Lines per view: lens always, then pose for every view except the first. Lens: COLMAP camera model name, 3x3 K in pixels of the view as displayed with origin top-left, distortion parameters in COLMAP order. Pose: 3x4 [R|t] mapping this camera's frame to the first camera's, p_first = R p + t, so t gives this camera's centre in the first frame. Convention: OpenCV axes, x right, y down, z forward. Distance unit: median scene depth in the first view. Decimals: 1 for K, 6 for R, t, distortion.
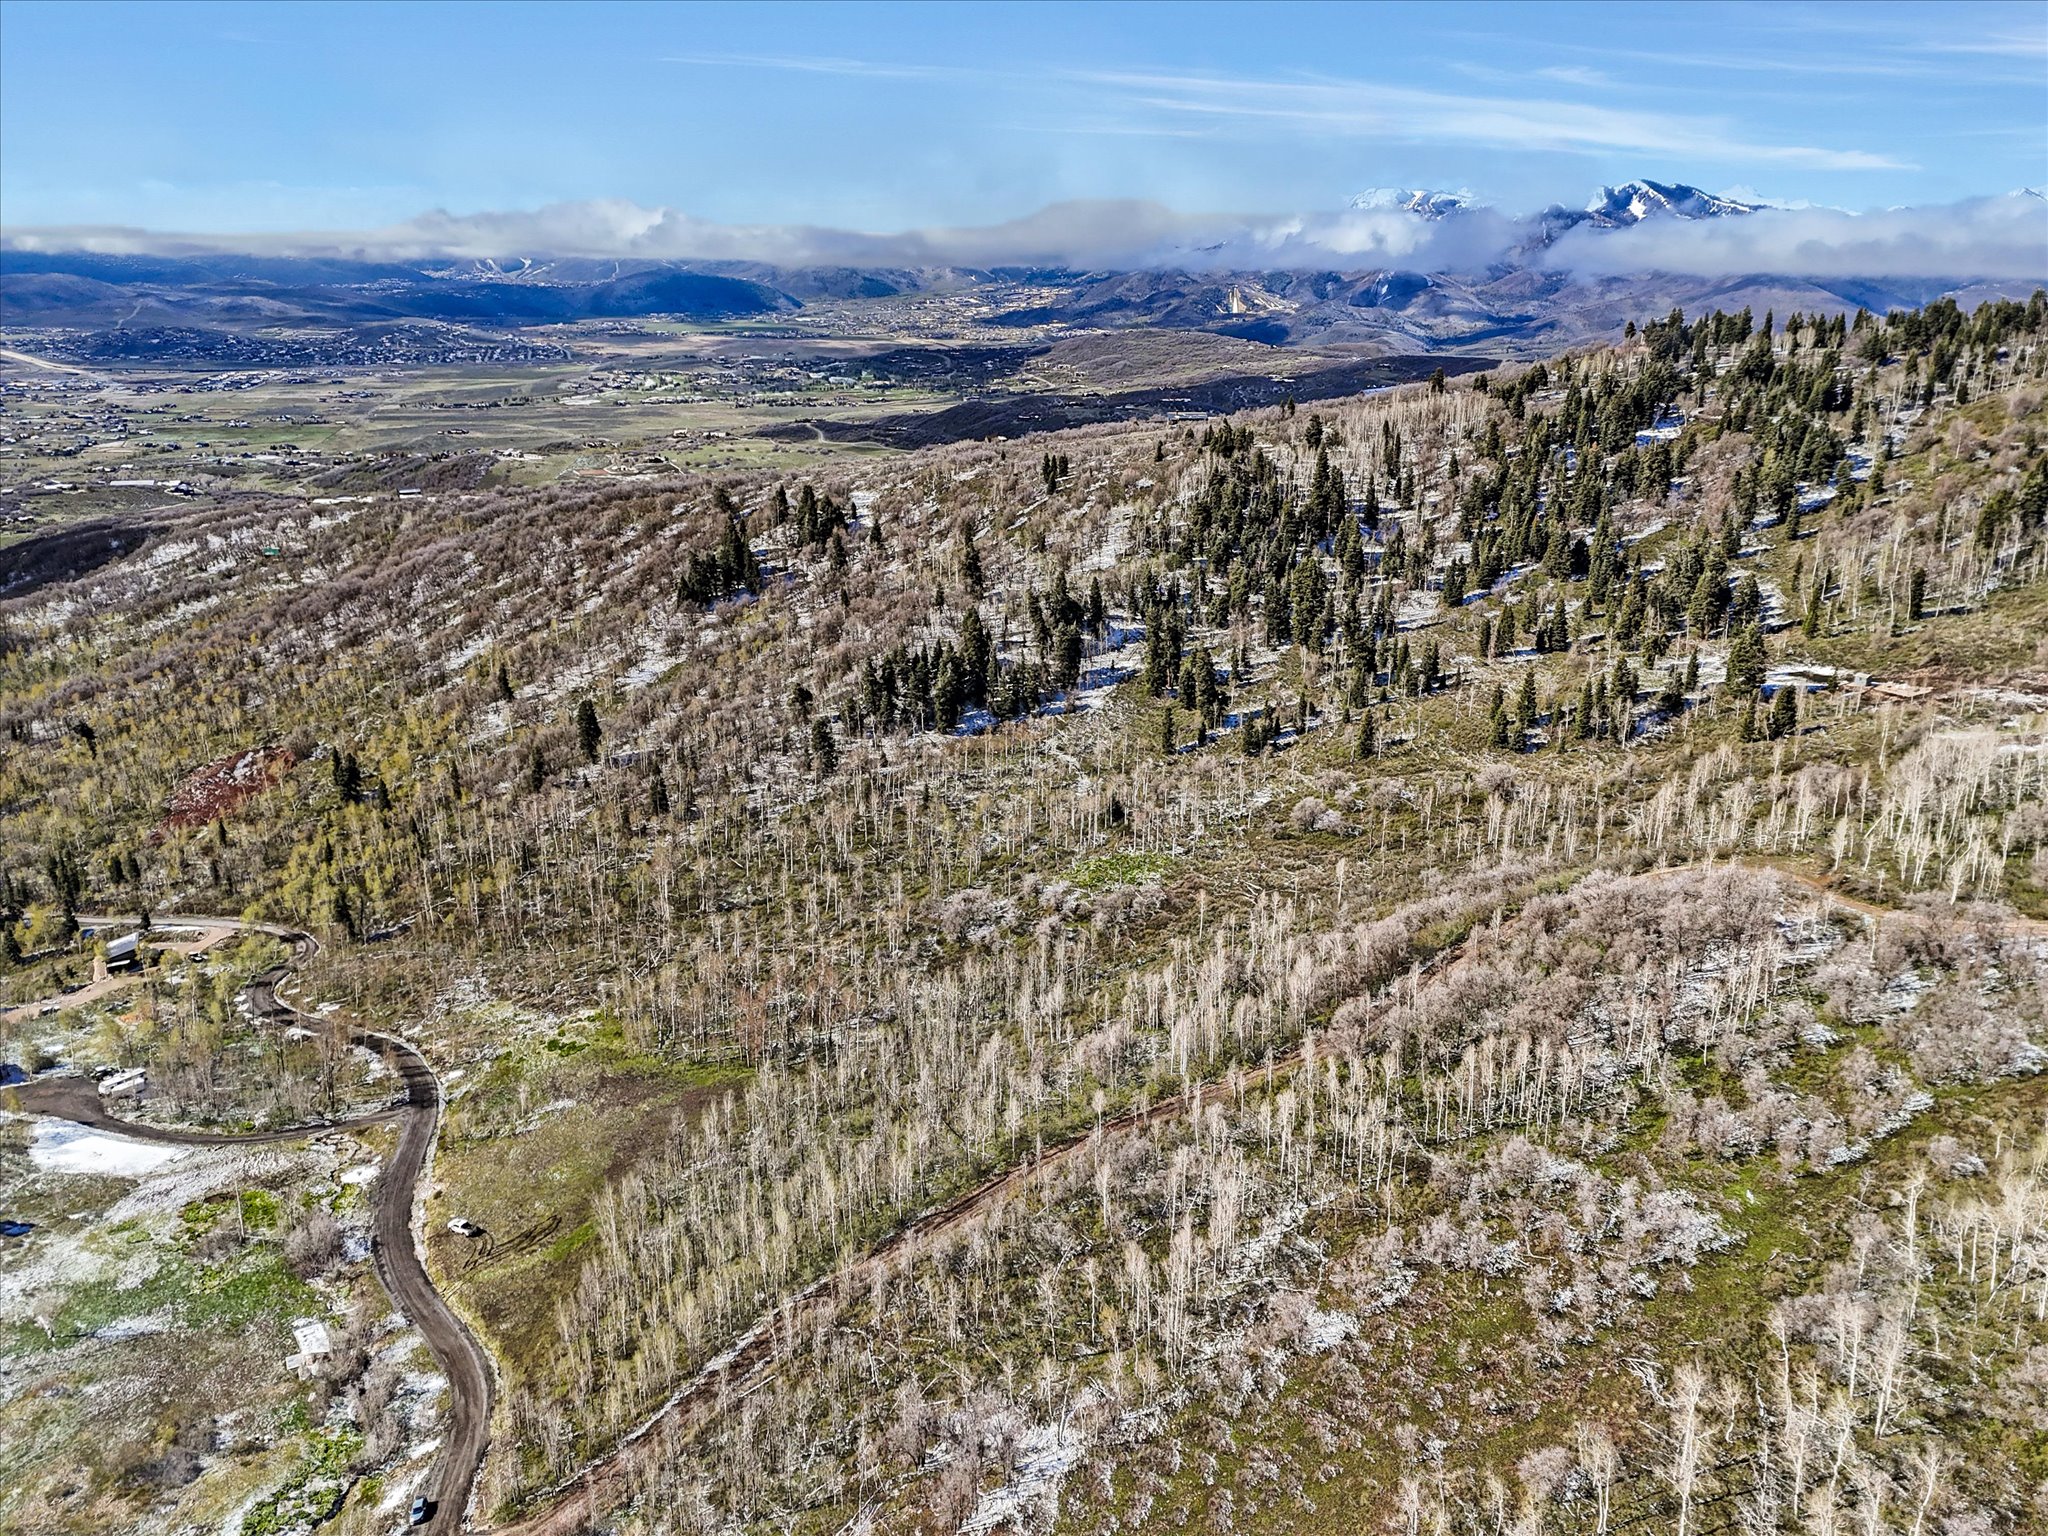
lens RADIAL K [[1479.7, 0, 1020.9], [0, 1479.7, 767.5], [0, 0, 1]] dist [0.093014, -0.112006]
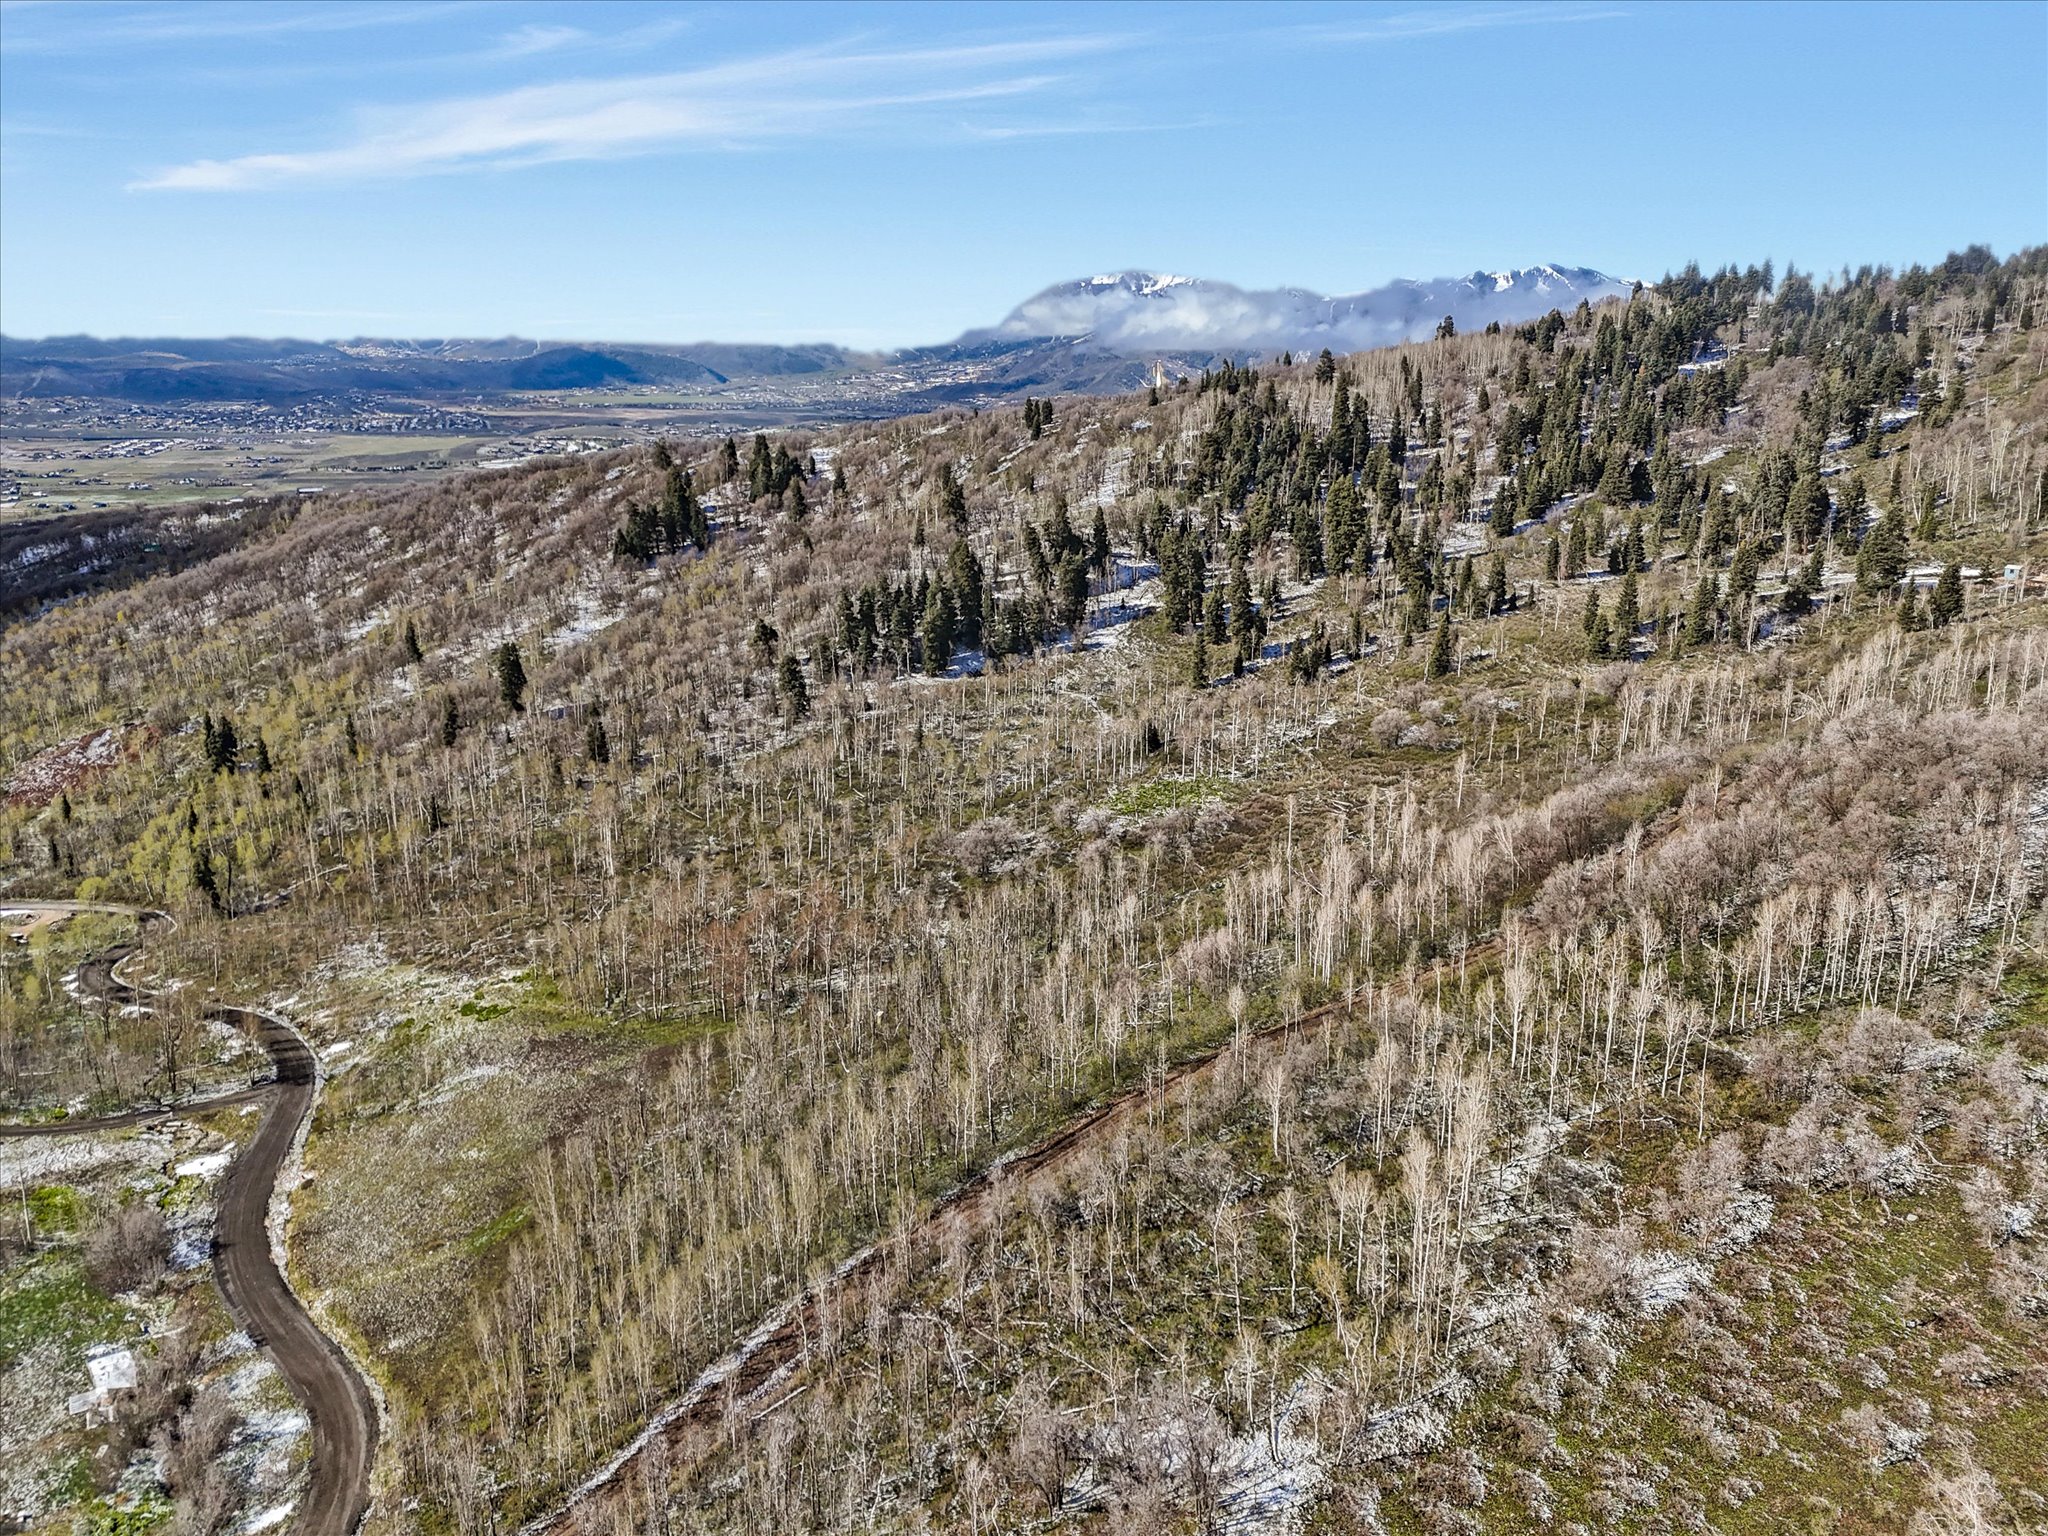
lens RADIAL K [[1479.5, 0, 1019.5], [0, 1479.5, 776.4], [0, 0, 1]] dist [0.082494, -0.083774]
pose [[0.998746, -0.013277, 0.048262, -0.047202], [0.015562, 0.998760, -0.047280, 0.081194], [-0.047575, 0.047972, 0.997715, 0.154322]]
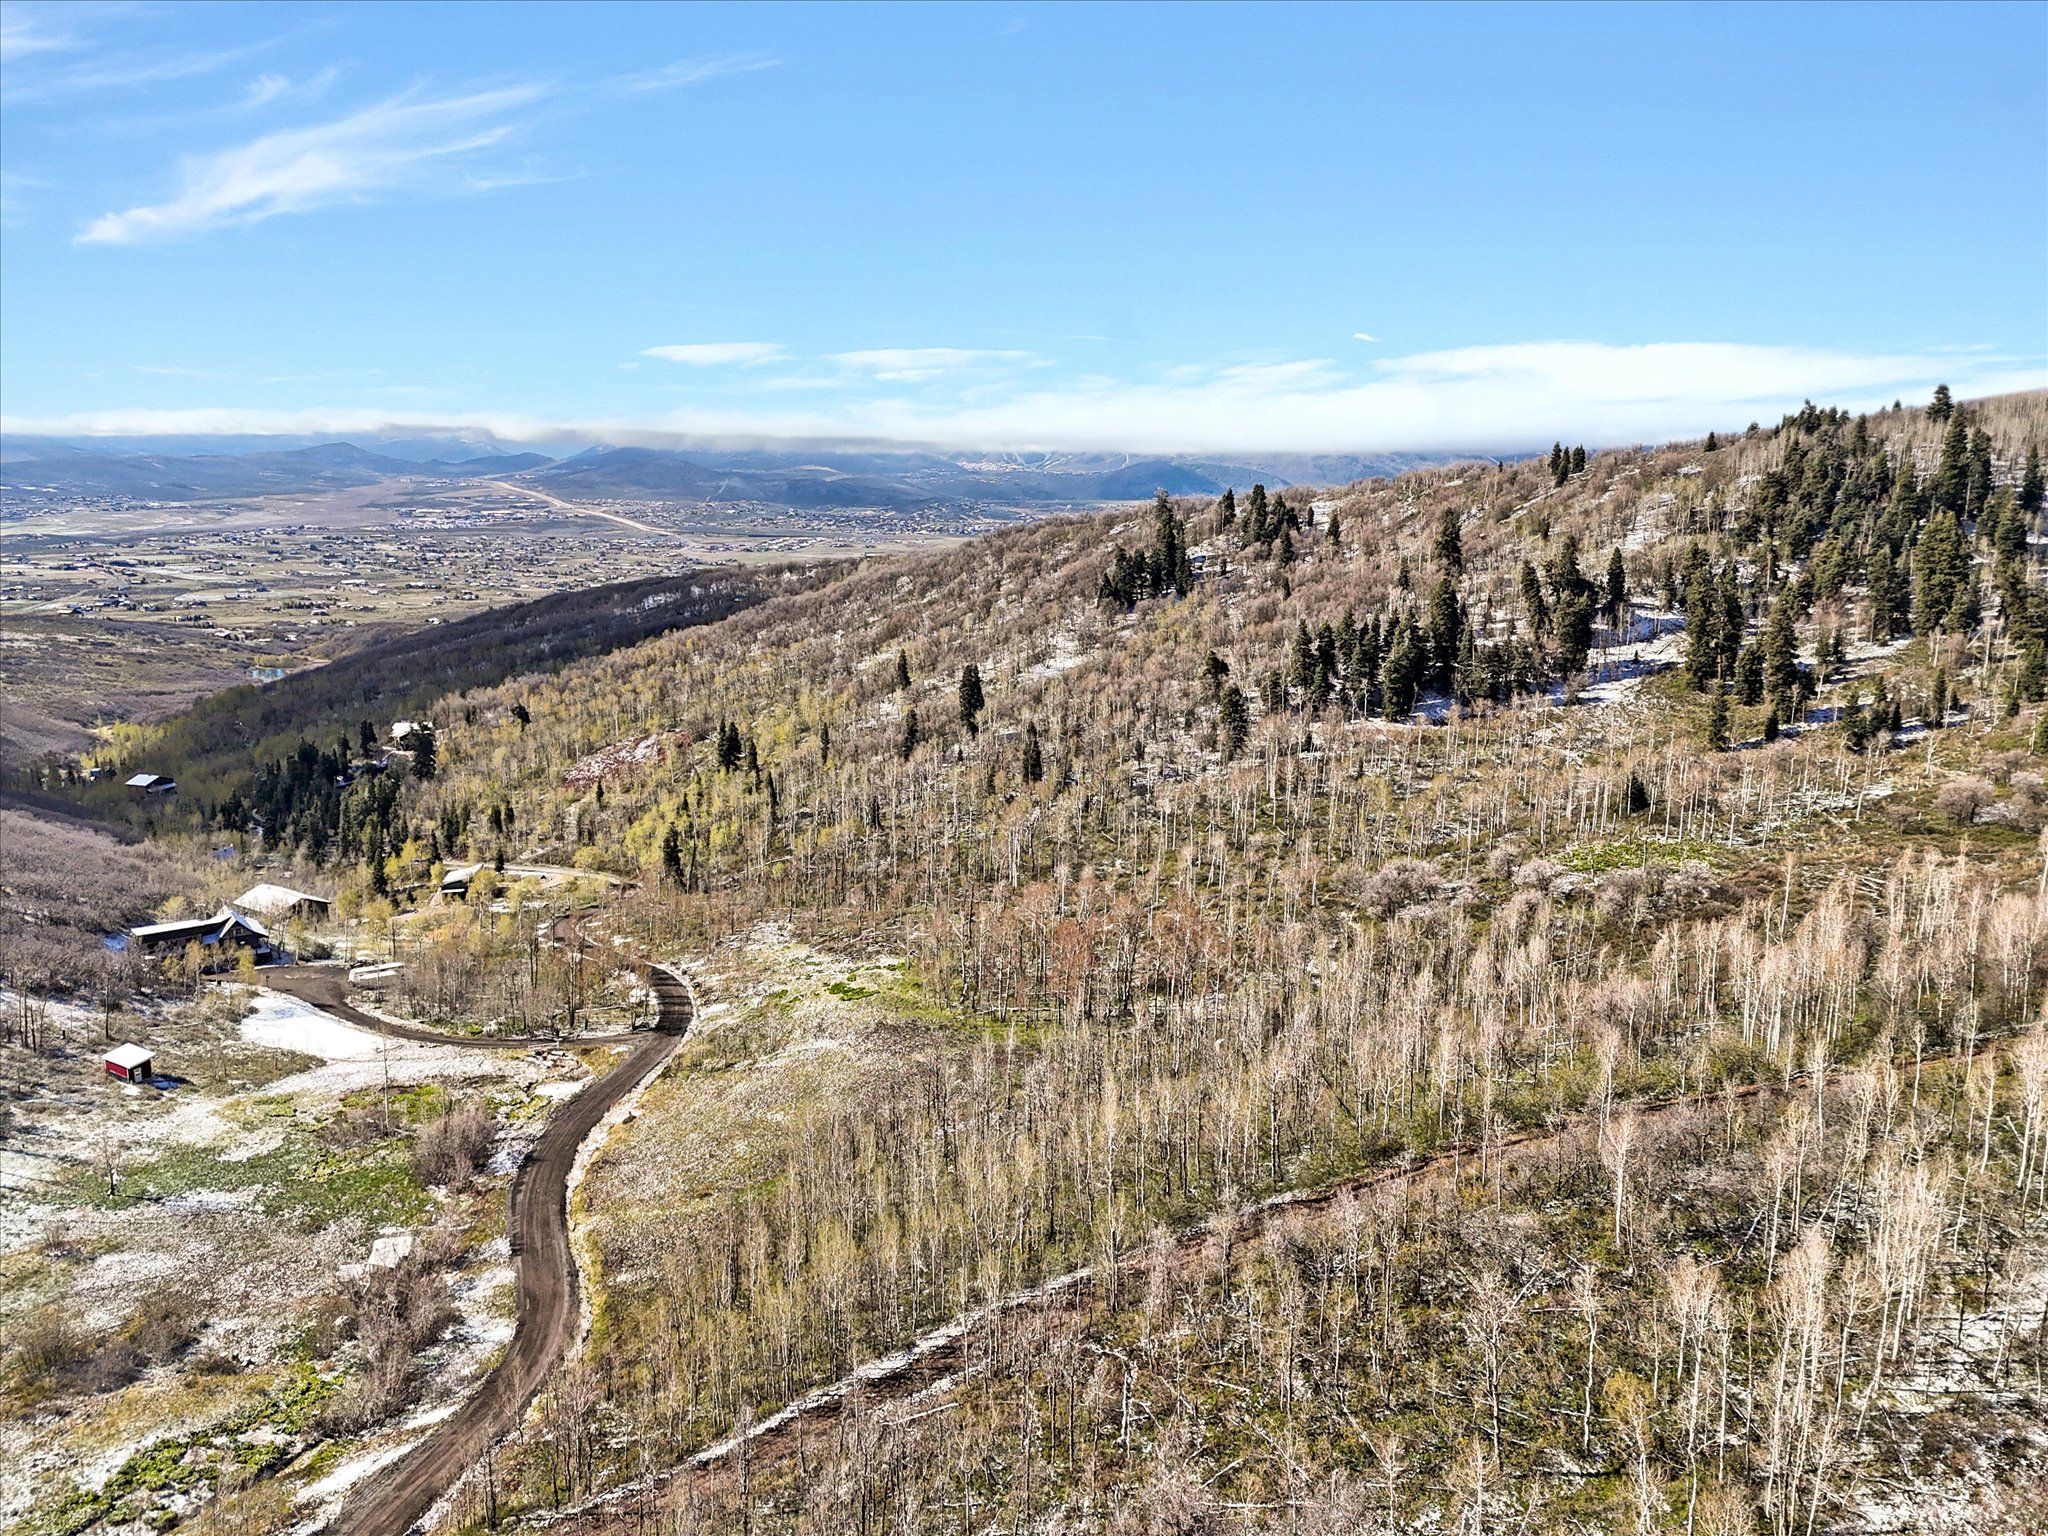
lens RADIAL K [[1479.7, 0, 1020.9], [0, 1479.7, 767.5], [0, 0, 1]] dist [0.093014, -0.112006]
pose [[0.948535, 0.065260, -0.309874, 0.006048], [-0.103621, 0.988628, -0.108980, 0.112506], [0.299238, 0.135480, 0.944511, 0.220861]]
